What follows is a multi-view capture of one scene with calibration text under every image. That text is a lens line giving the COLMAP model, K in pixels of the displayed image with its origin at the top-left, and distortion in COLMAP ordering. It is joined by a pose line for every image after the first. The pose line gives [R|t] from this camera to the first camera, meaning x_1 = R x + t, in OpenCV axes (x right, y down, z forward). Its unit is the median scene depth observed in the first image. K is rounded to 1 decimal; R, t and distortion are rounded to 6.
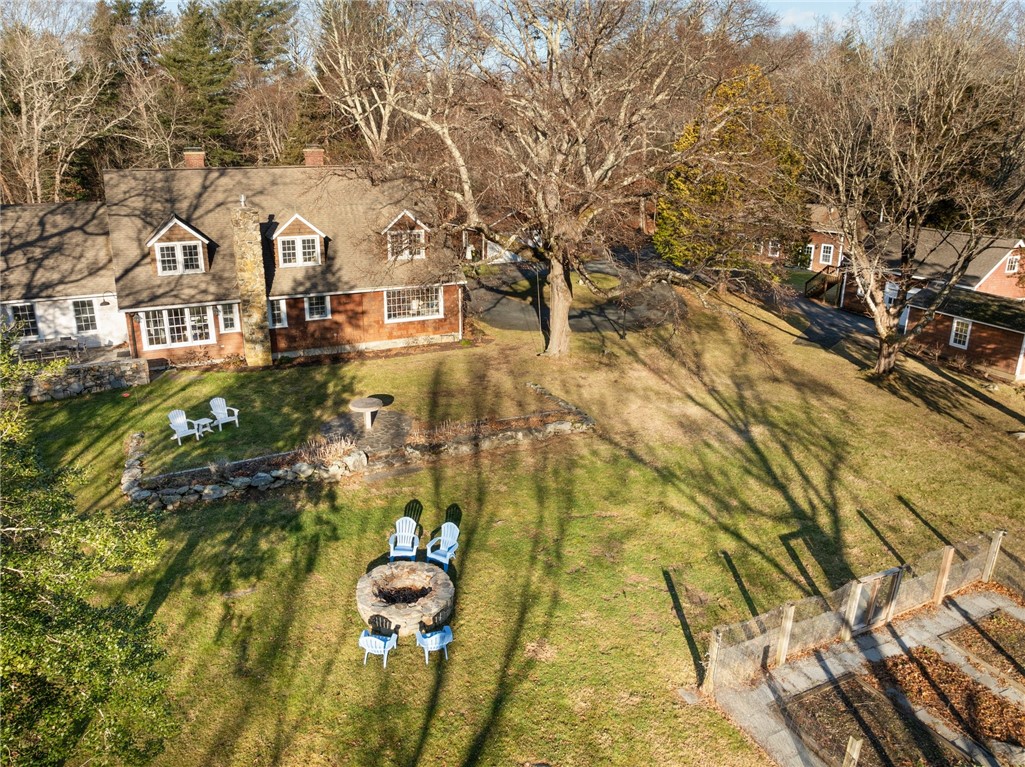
lens RADIAL K [[718.8, 0, 553.6], [0, 718.8, 382.8], [0, 0, 1]] dist [-0.025291, -0.009387]
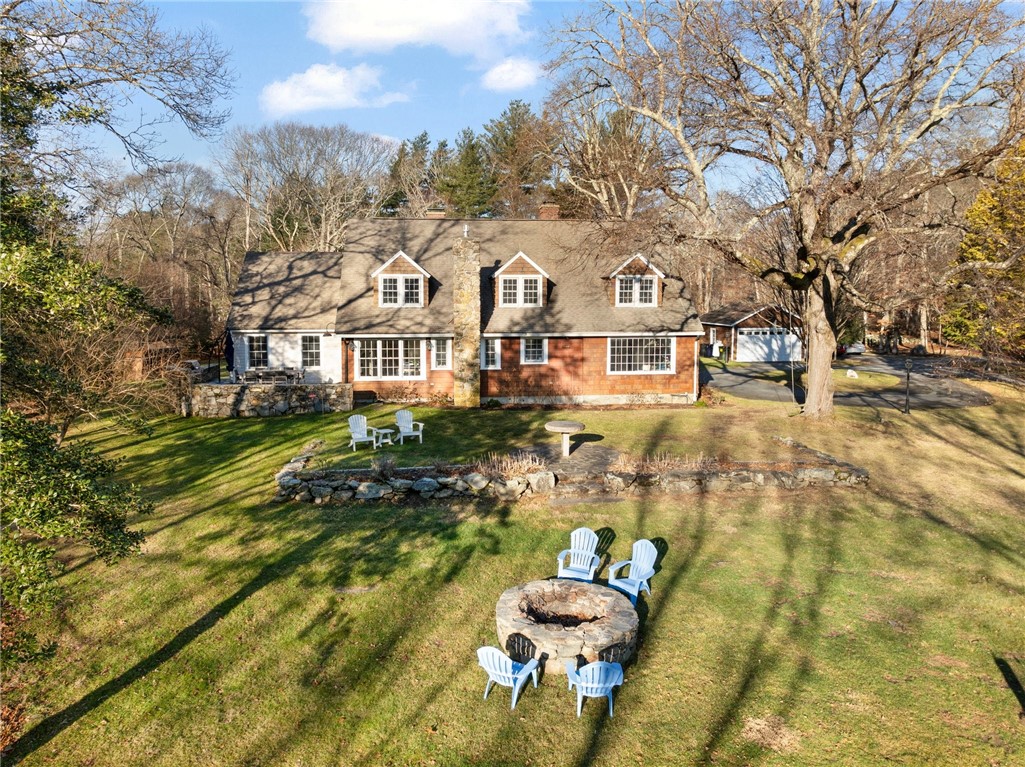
lens RADIAL K [[718.8, 0, 553.6], [0, 718.8, 382.8], [0, 0, 1]] dist [-0.025291, -0.009387]
pose [[0.937343, 0.000082, -0.348409, 0.010385], [-0.083219, 0.971108, -0.223659, 0.148660], [0.338324, 0.238640, 0.910268, 0.212624]]
